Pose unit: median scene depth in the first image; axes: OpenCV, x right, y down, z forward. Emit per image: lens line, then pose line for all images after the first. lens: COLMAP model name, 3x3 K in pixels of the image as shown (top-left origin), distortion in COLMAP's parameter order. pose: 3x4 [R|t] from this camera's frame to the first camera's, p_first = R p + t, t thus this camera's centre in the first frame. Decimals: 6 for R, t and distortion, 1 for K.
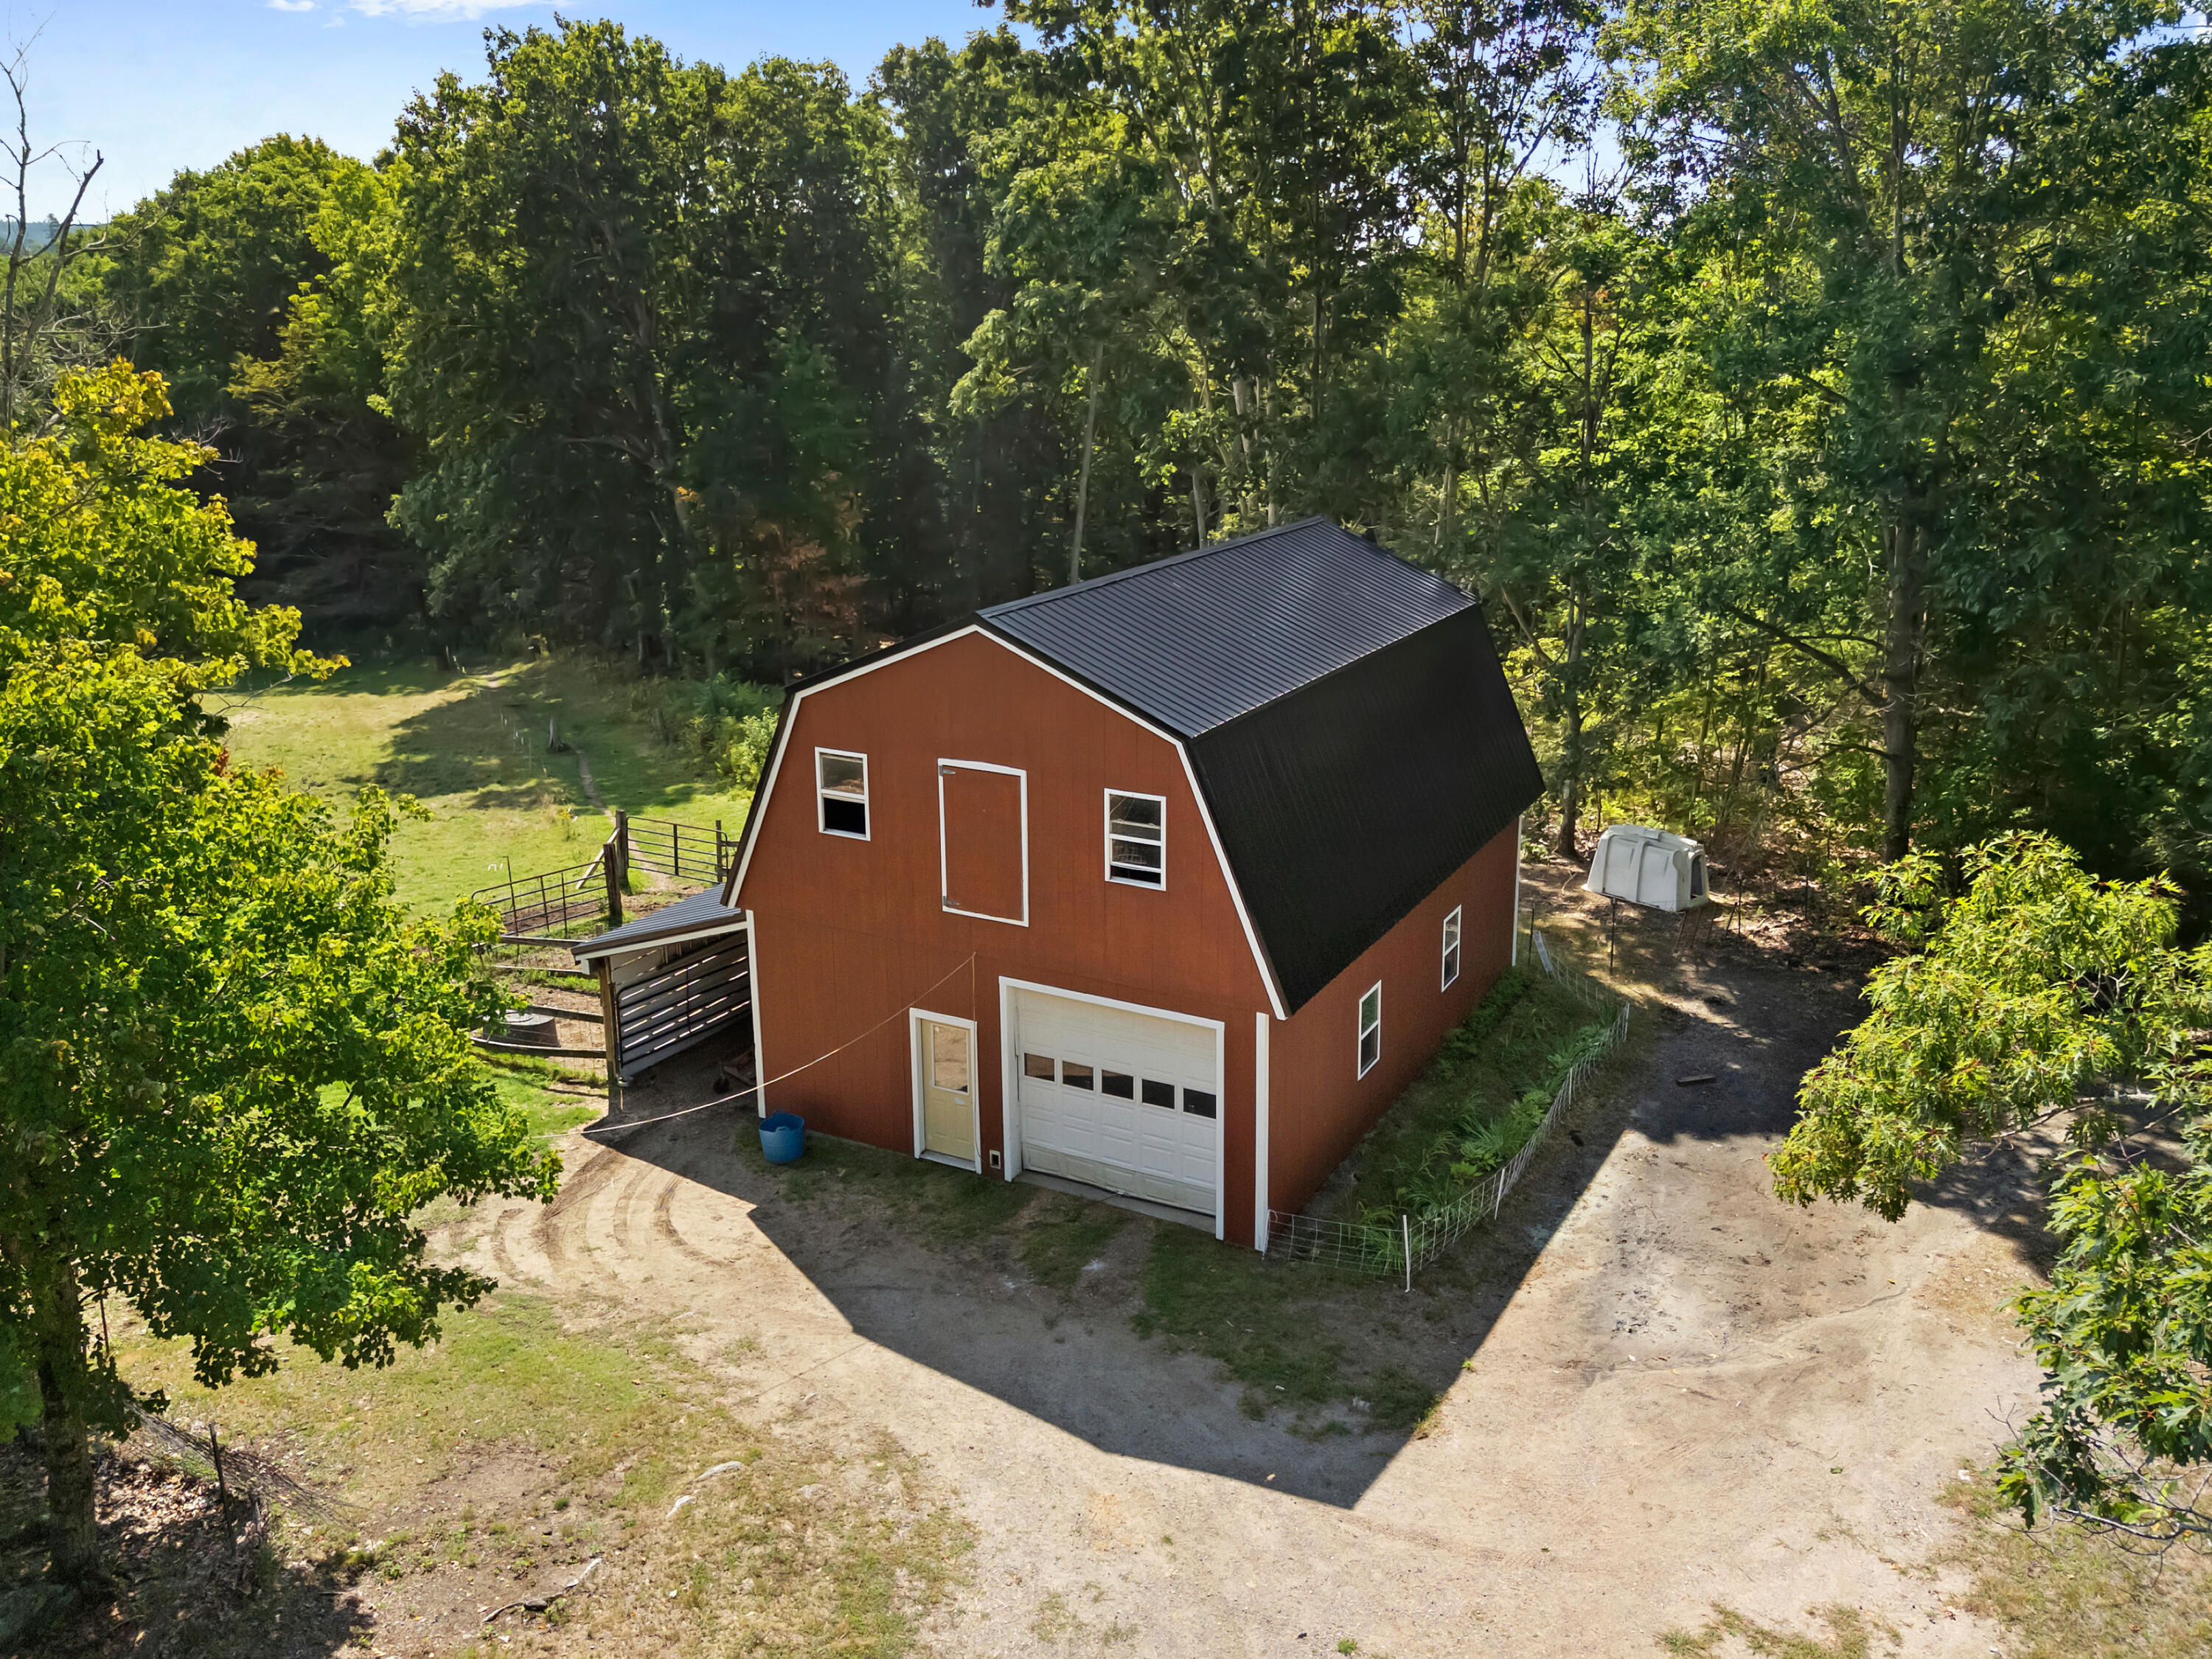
lens RADIAL K [[1635.2, 0, 1157.2], [0, 1635.2, 829.4], [0, 0, 1]] dist [0.063505, -0.002511]
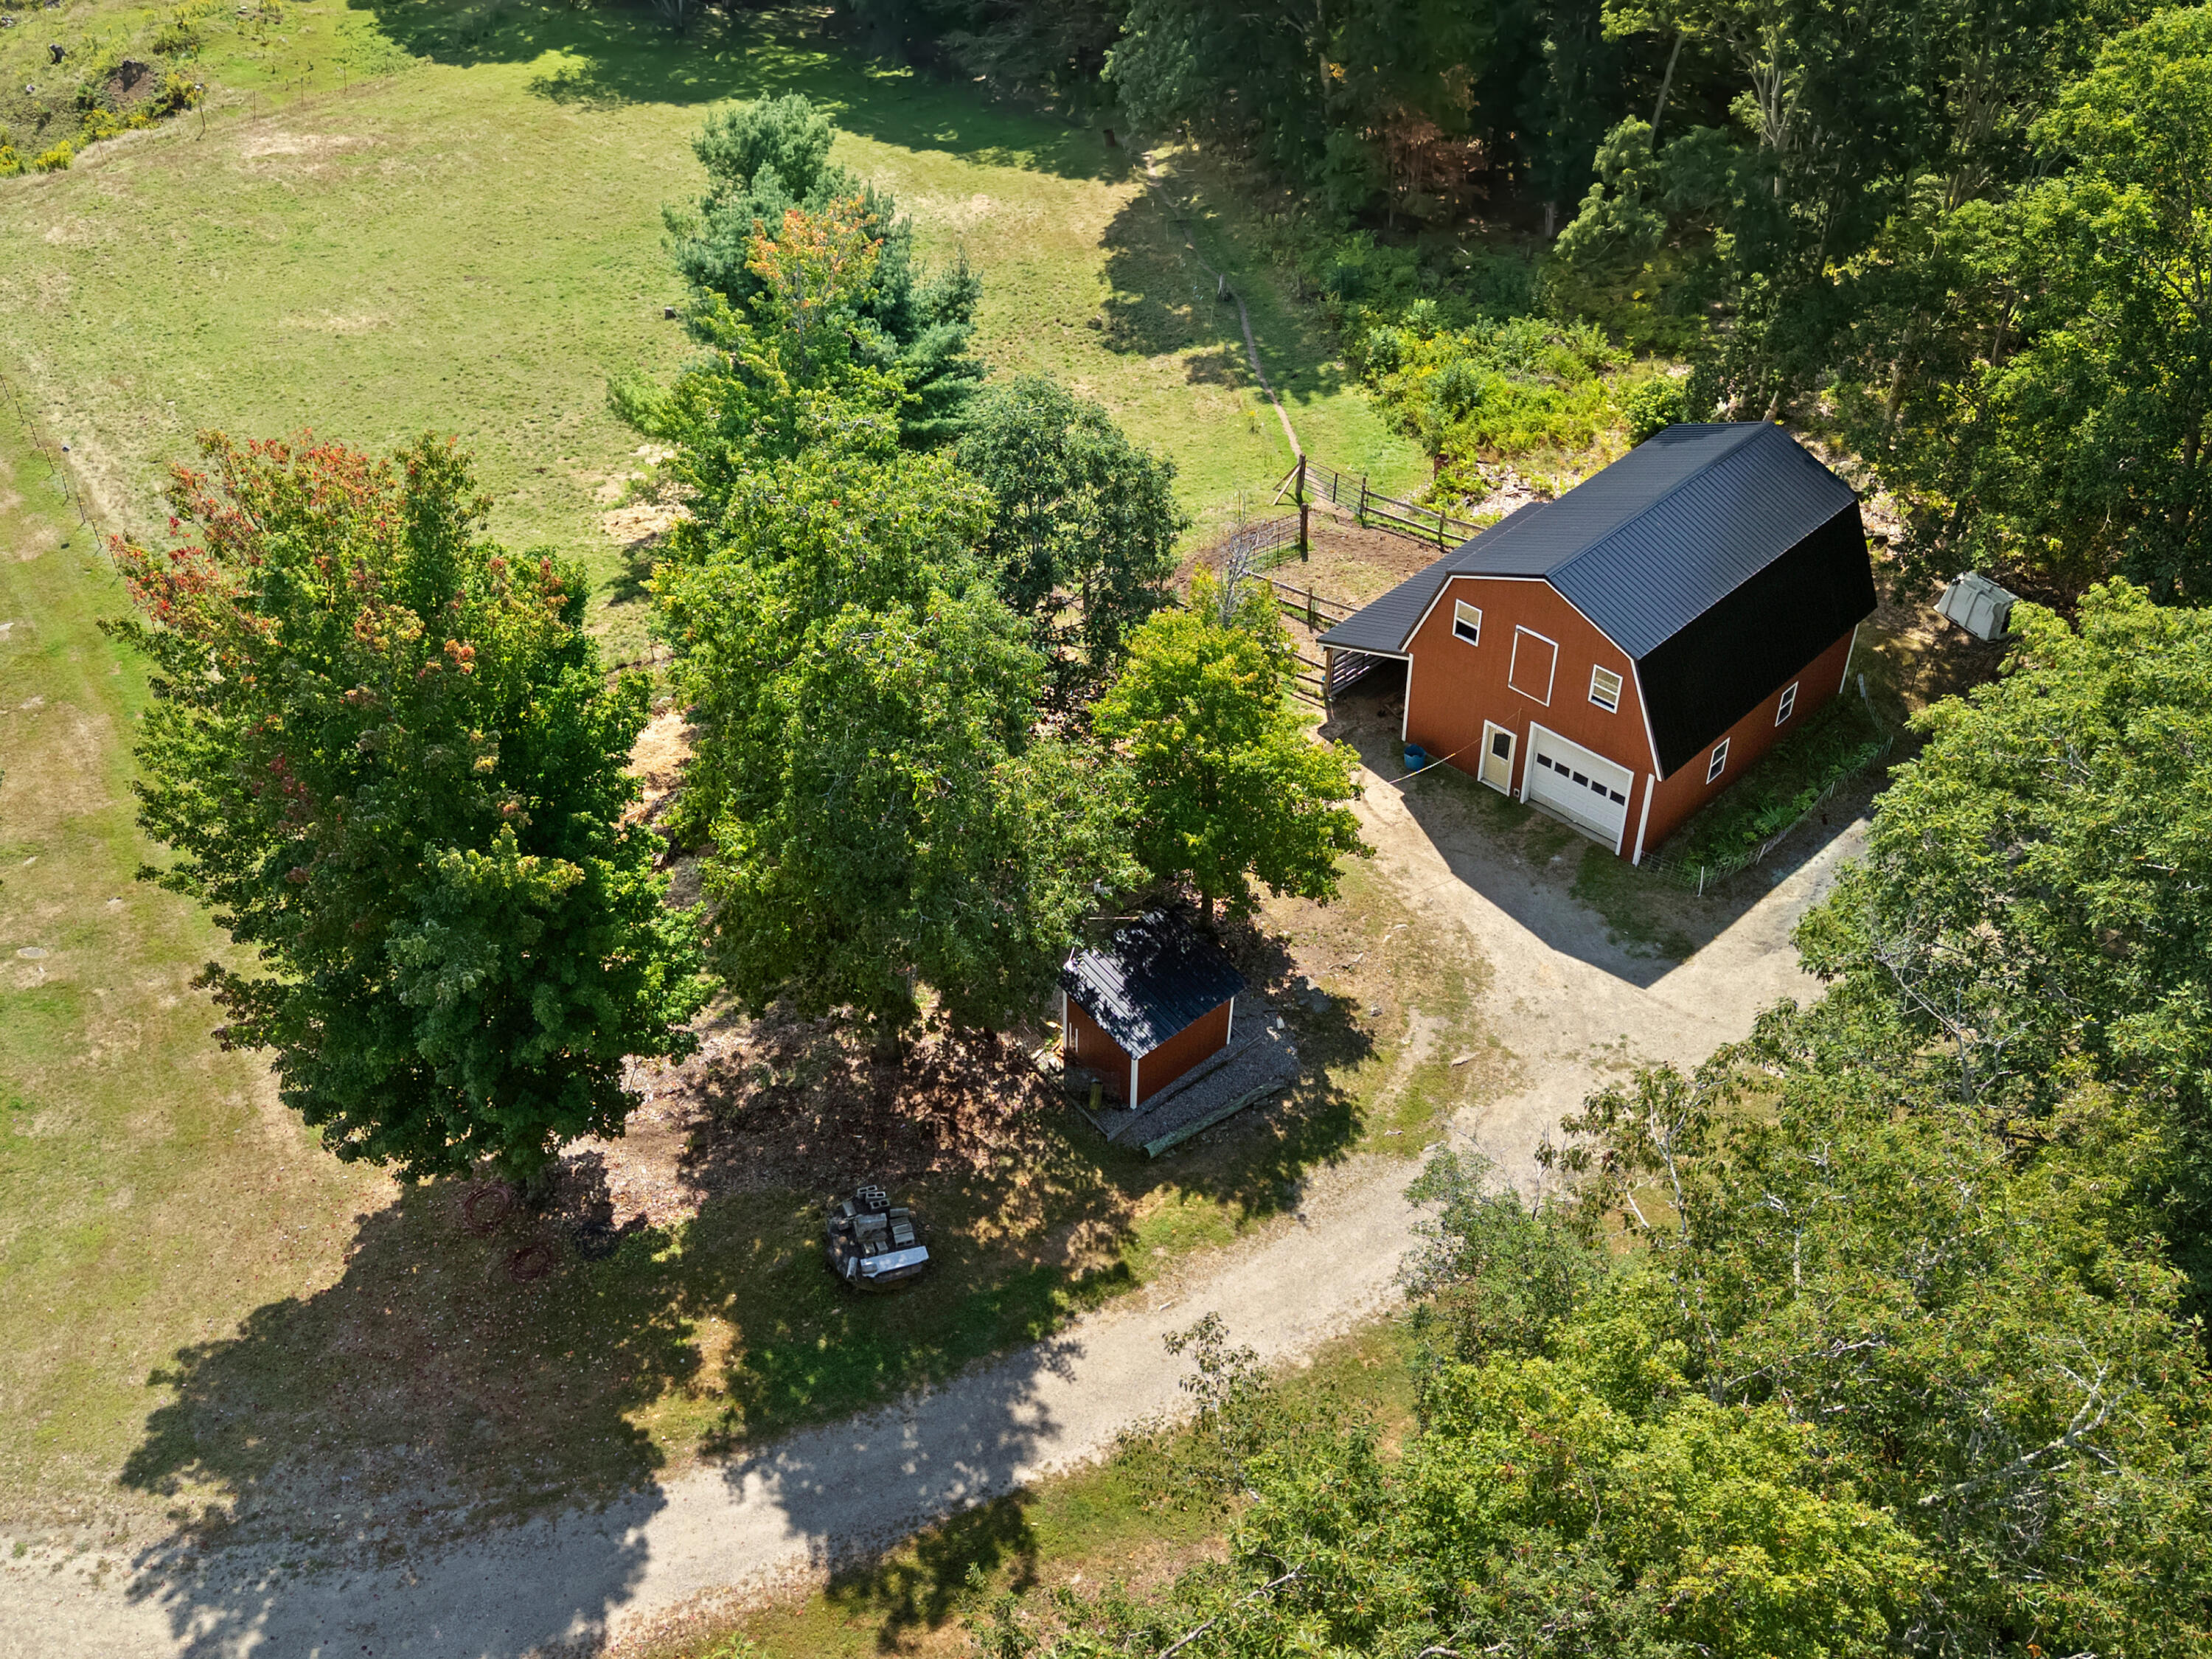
lens RADIAL K [[1635.2, 0, 1157.2], [0, 1635.2, 829.4], [0, 0, 1]] dist [0.063505, -0.002511]
pose [[0.950501, 0.170166, -0.259985, 0.019155], [-0.047548, 0.906511, 0.419497, -0.667825], [0.307063, -0.386370, 0.869730, -1.071765]]
